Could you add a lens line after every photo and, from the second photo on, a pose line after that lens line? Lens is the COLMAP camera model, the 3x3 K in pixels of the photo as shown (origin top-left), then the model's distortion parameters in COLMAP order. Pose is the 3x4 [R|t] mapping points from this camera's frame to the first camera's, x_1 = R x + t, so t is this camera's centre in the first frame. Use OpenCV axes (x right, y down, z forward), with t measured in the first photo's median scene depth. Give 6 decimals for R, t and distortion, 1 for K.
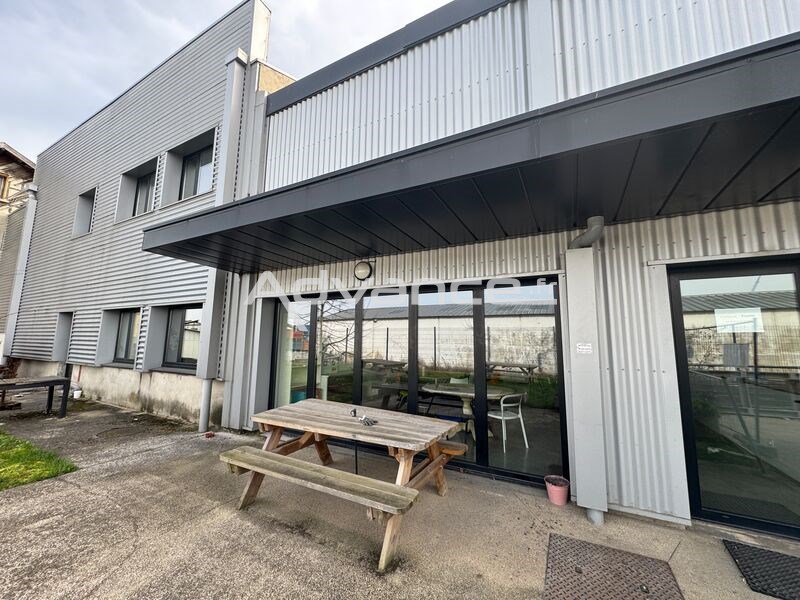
lens RADIAL K [[320.0, 0, 400.0], [0, 320.0, 300.0], [0, 0, 1]] dist [0.001309, 0.000235]
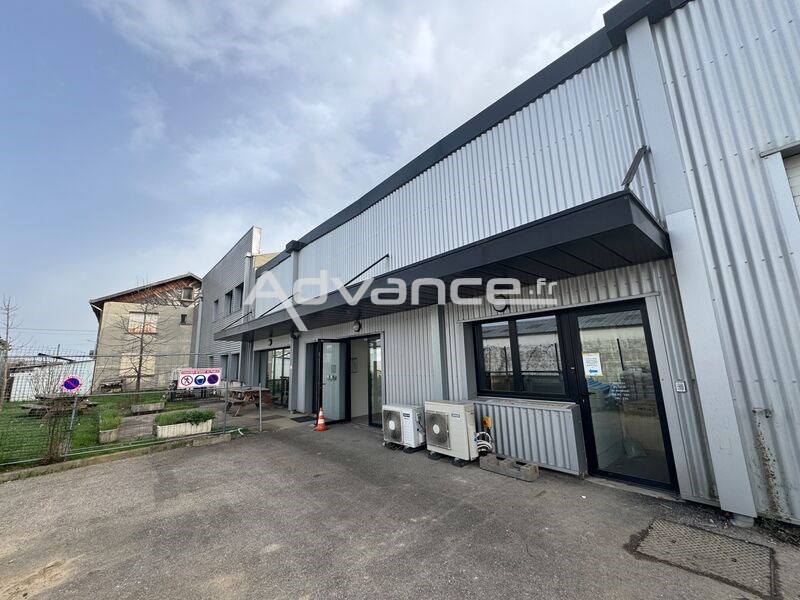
lens RADIAL K [[320.0, 0, 400.0], [0, 320.0, 300.0], [0, 0, 1]] dist [0.001309, 0.000235]
pose [[0.937419, -0.111156, -0.329984, 0.749975], [0.089234, 0.992719, -0.080905, -0.041997], [0.336575, 0.046396, 0.940513, -0.515000]]
